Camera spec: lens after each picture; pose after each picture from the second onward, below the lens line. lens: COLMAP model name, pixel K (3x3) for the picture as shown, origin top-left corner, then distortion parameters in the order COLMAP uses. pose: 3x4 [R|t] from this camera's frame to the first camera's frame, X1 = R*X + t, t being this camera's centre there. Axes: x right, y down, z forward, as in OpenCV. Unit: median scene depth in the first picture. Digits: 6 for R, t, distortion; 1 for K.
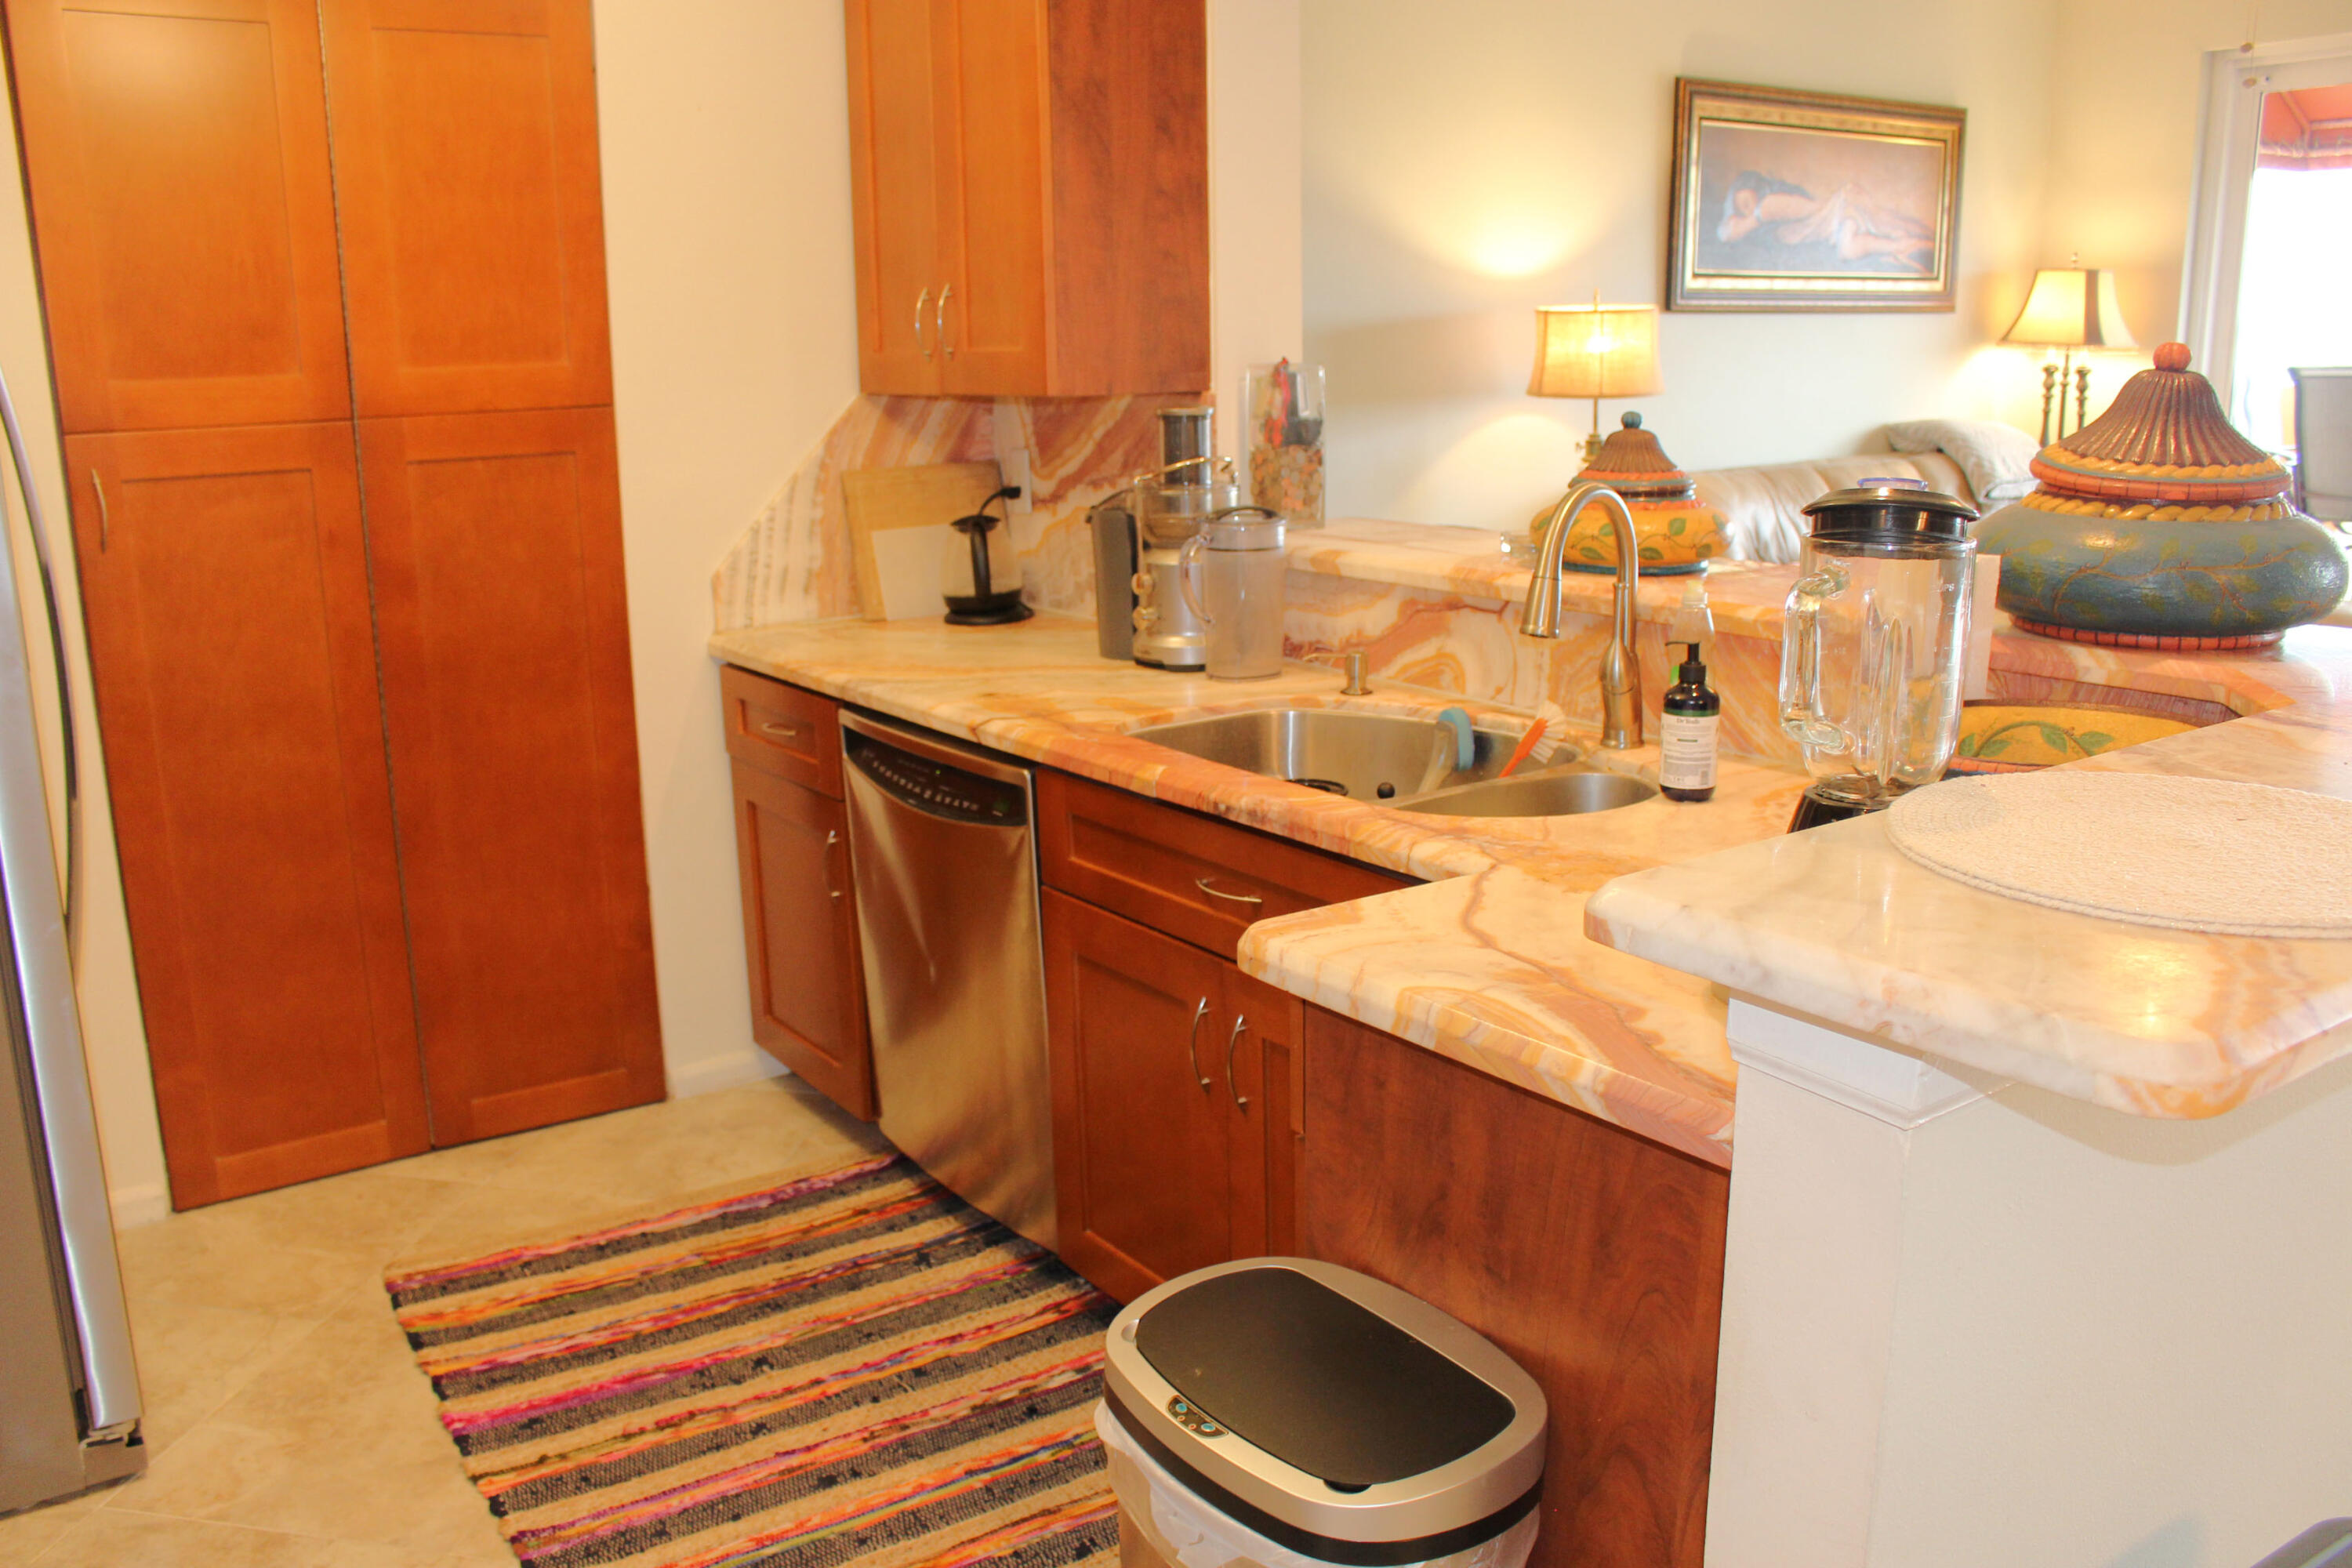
lens RADIAL K [[1944.2, 0, 1166.0], [0, 1944.2, 802.6], [0, 0, 1]] dist [-0.153136, 0.128637]
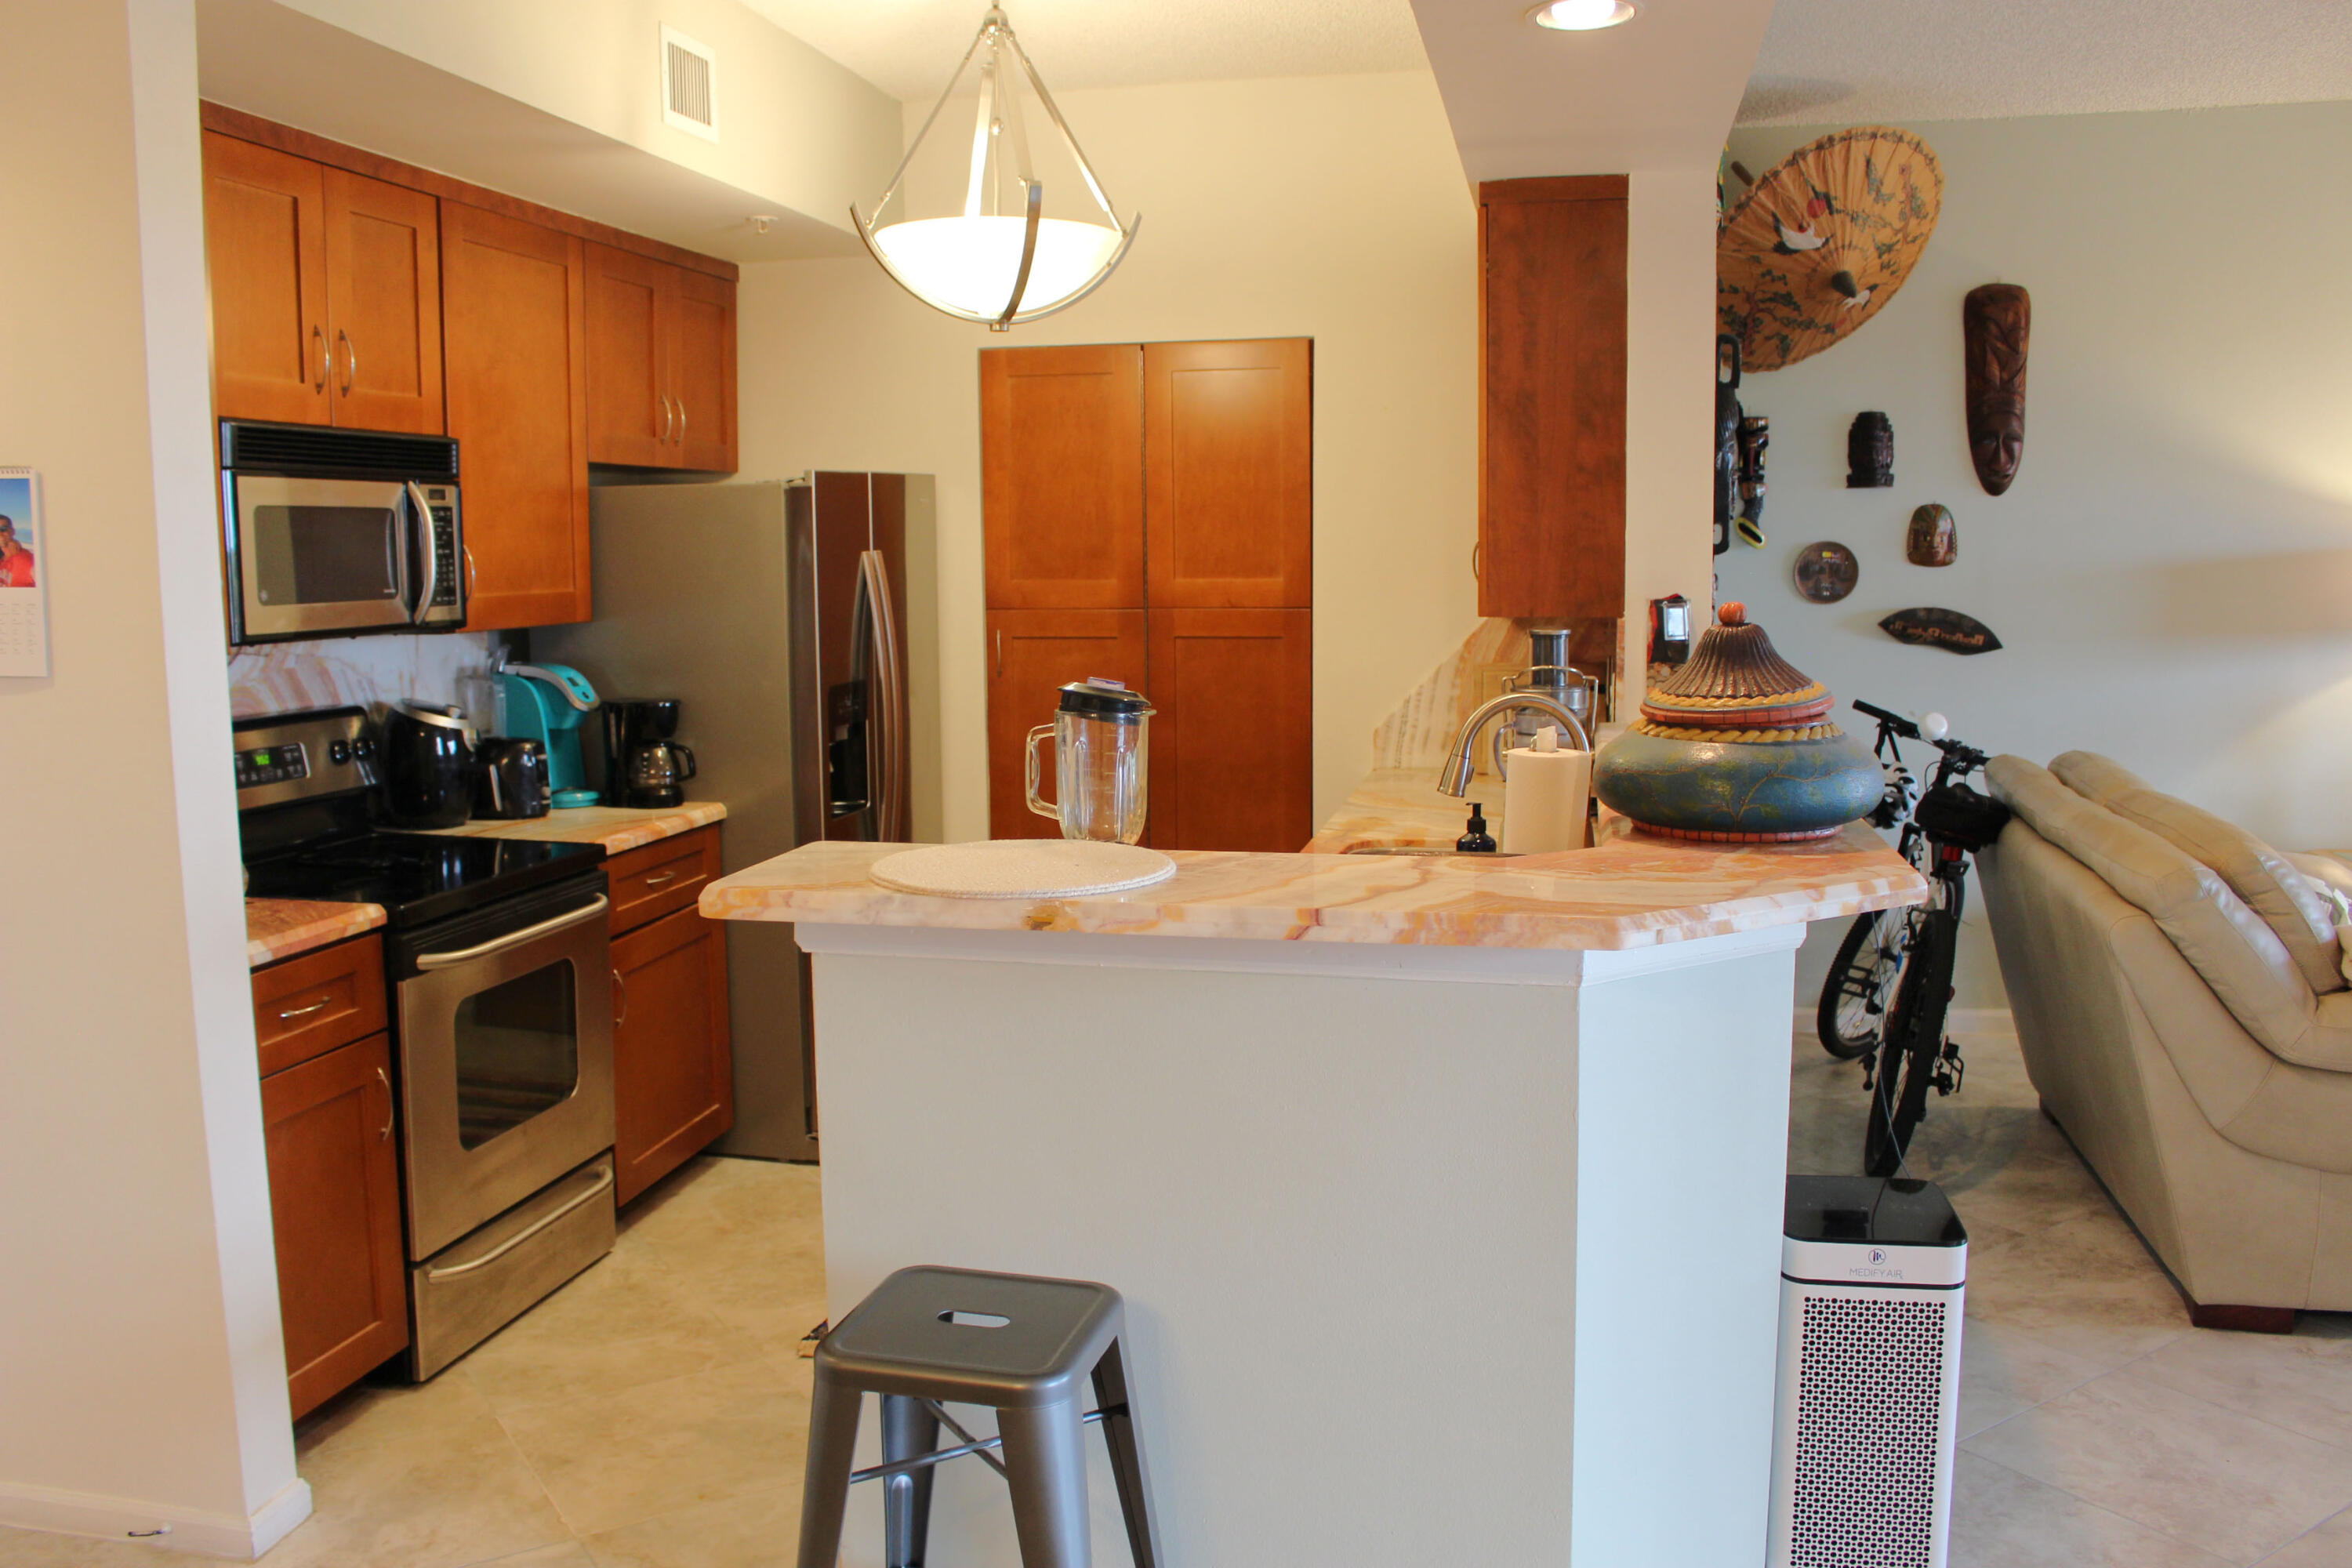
lens RADIAL K [[1944.2, 0, 1166.0], [0, 1944.2, 802.6], [0, 0, 1]] dist [-0.153136, 0.128637]
pose [[0.681773, 0.105917, -0.723856, 0.415929], [-0.173584, 0.984628, -0.019418, -0.005725], [0.710672, 0.138889, 0.689678, -0.055762]]
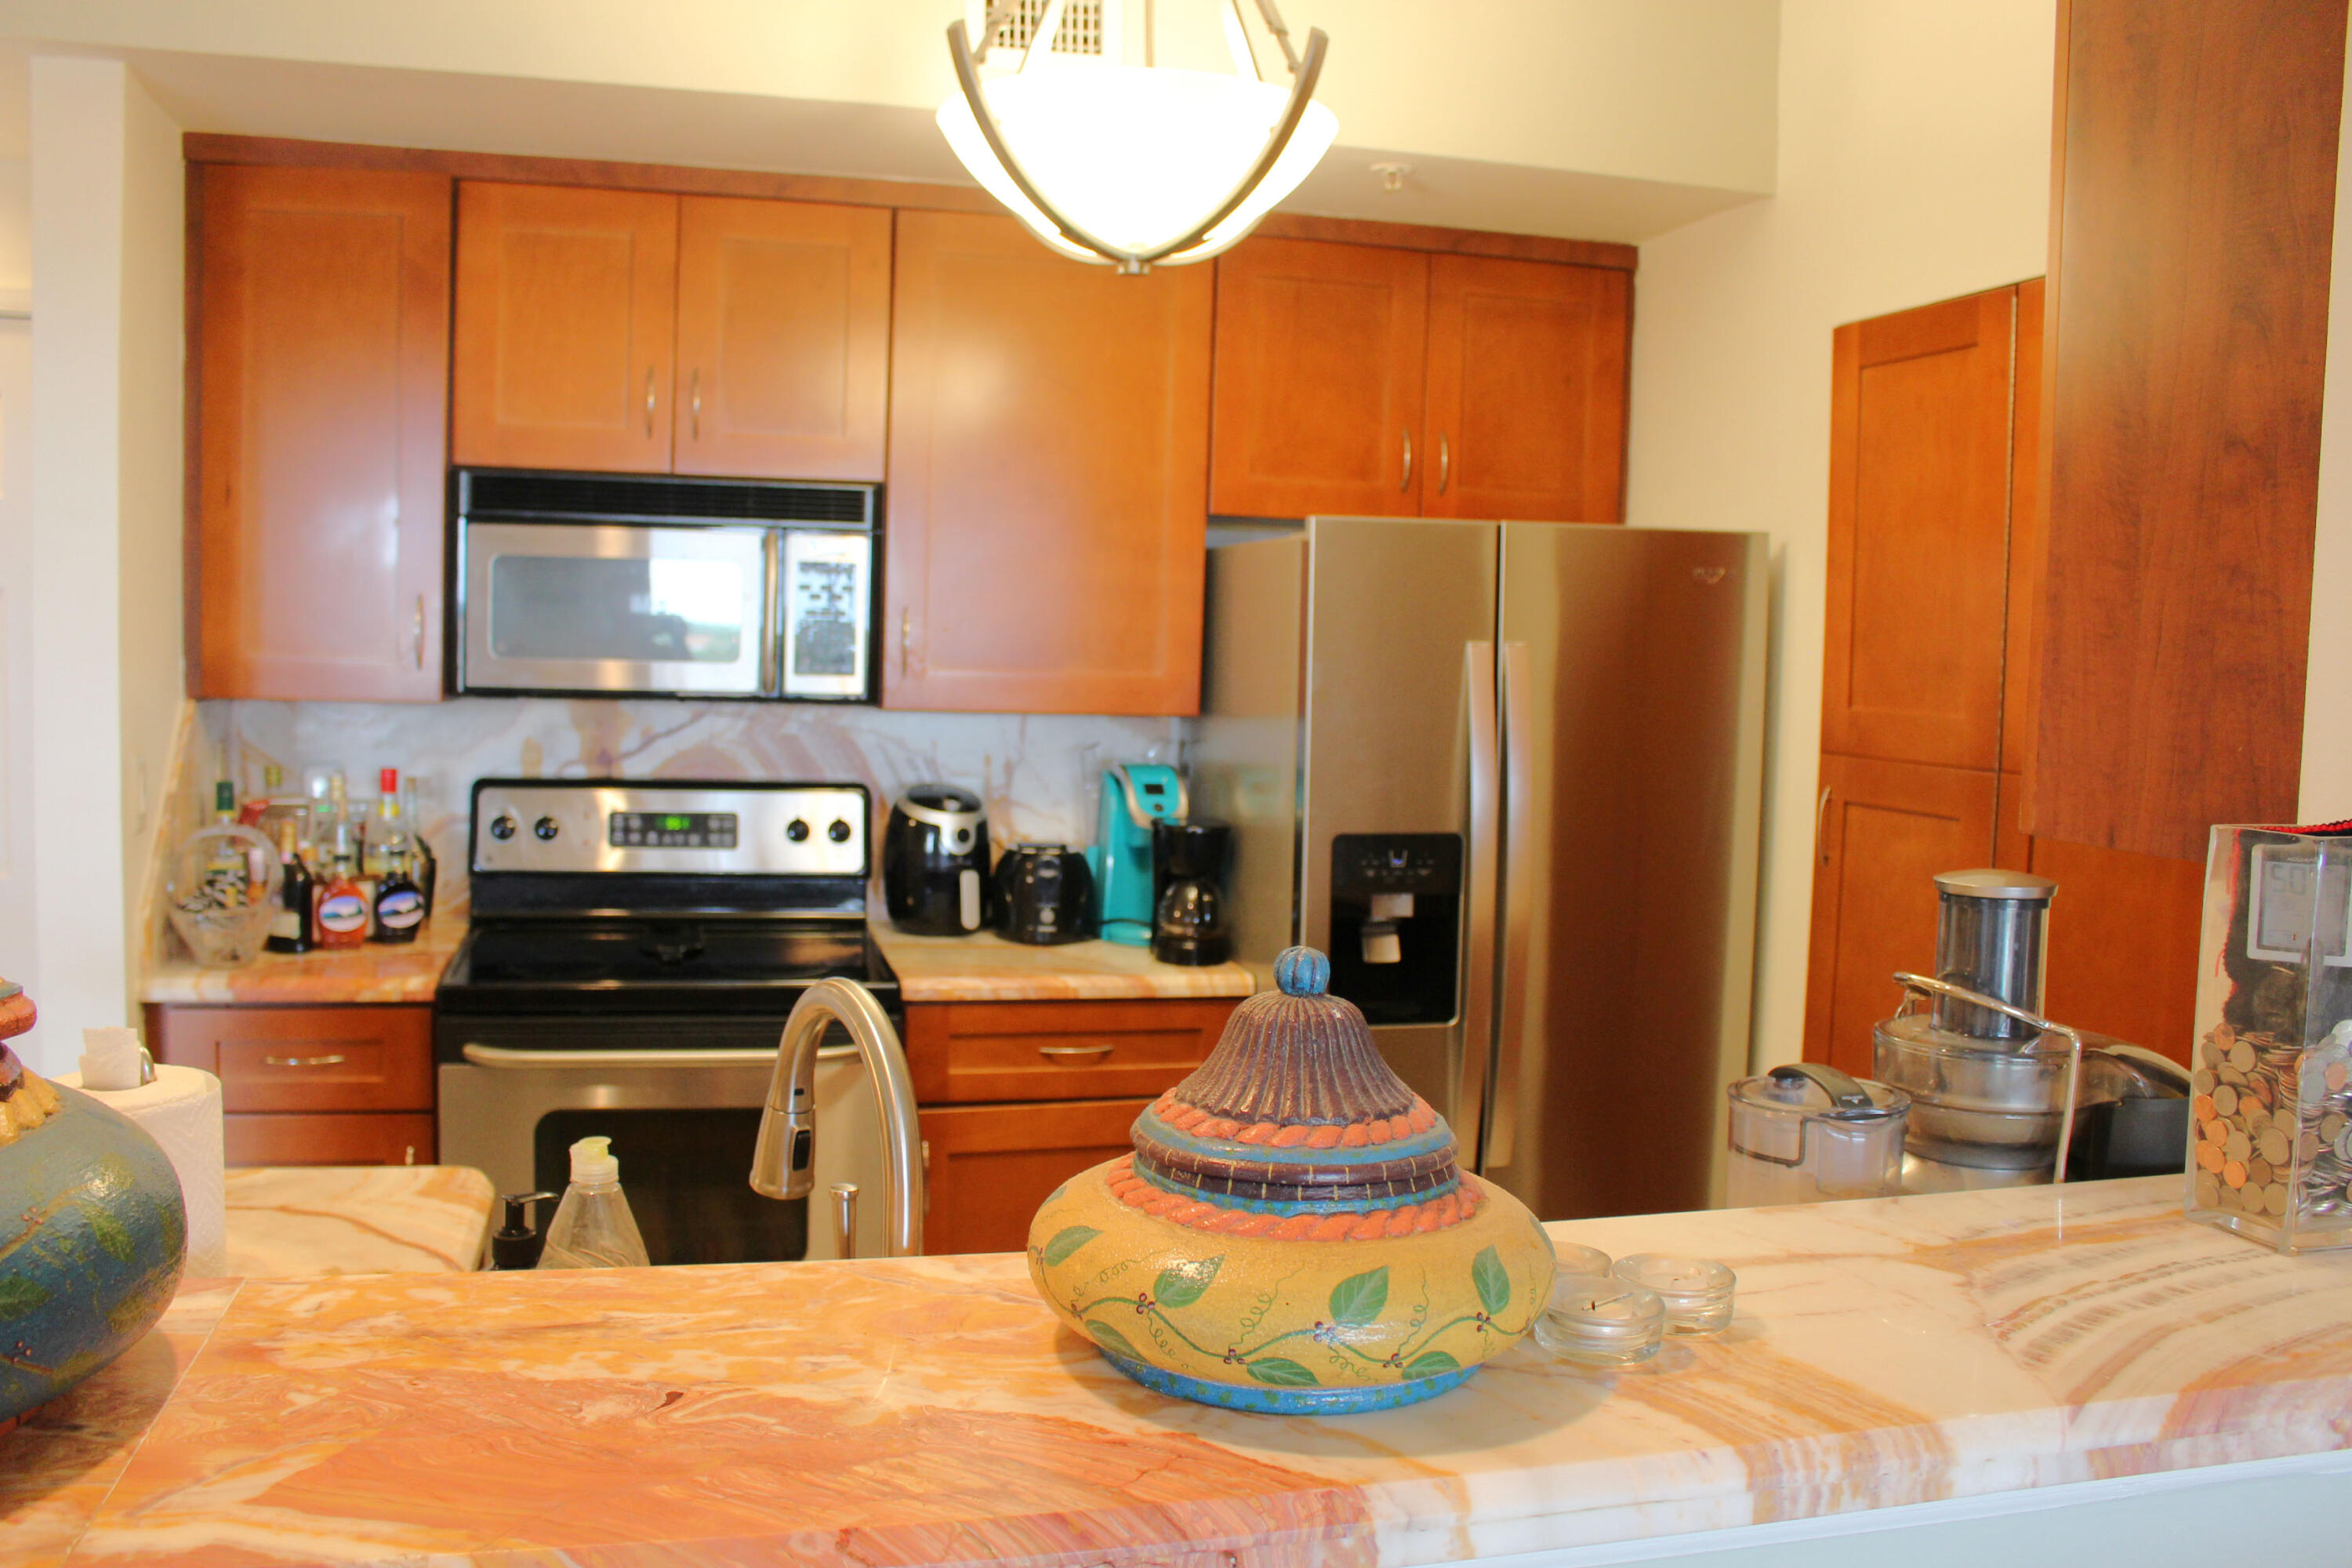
lens RADIAL K [[1944.2, 0, 1166.0], [0, 1944.2, 802.6], [0, 0, 1]] dist [-0.153136, 0.128637]
pose [[-0.350373, 0.082421, -0.932977, 0.273873], [-0.244572, 0.953509, 0.176083, -0.130044], [0.904115, 0.289874, -0.313926, 0.484131]]
